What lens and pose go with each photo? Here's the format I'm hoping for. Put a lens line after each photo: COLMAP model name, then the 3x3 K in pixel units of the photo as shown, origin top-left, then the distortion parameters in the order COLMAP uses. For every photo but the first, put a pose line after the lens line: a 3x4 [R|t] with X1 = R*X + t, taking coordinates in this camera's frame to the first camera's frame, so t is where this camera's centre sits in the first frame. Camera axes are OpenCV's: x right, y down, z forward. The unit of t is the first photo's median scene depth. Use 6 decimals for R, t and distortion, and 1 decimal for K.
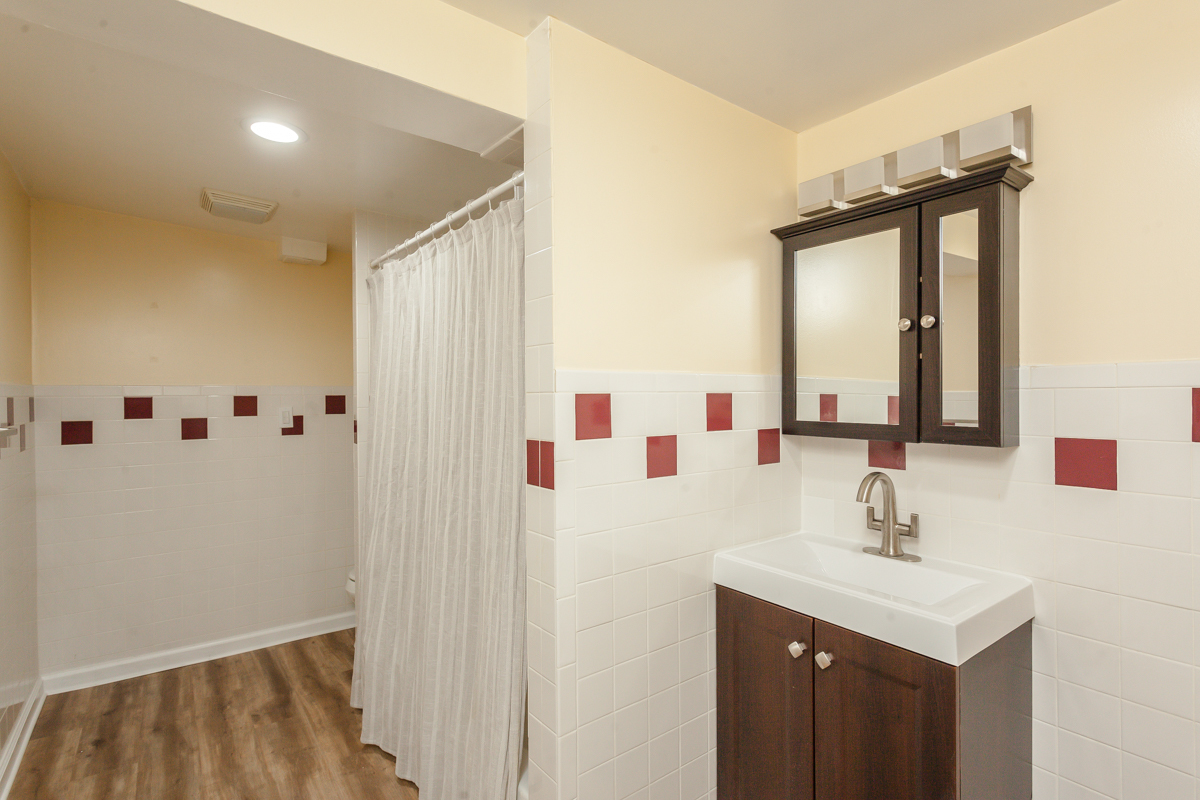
lens RADIAL K [[583.0, 0, 606.0], [0, 583.0, 406.2], [0, 0, 1]] dist [0.001221, 0.003210]
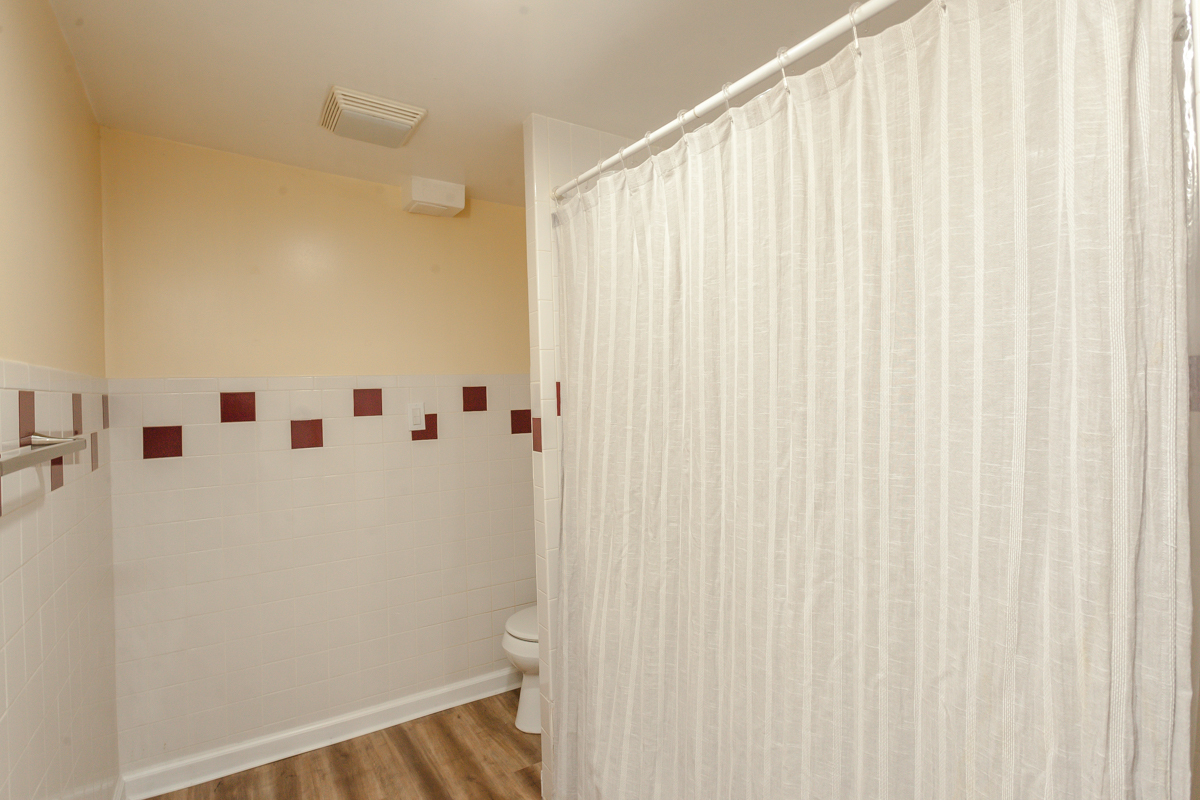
lens RADIAL K [[583.0, 0, 594.4], [0, 583.0, 398.0], [0, 0, 1]] dist [0.001221, 0.003210]
pose [[0.996791, -0.022091, -0.076945, -0.312037], [0.021447, 0.999728, -0.009182, 0.008336], [0.077127, 0.007502, 0.996993, 0.315085]]
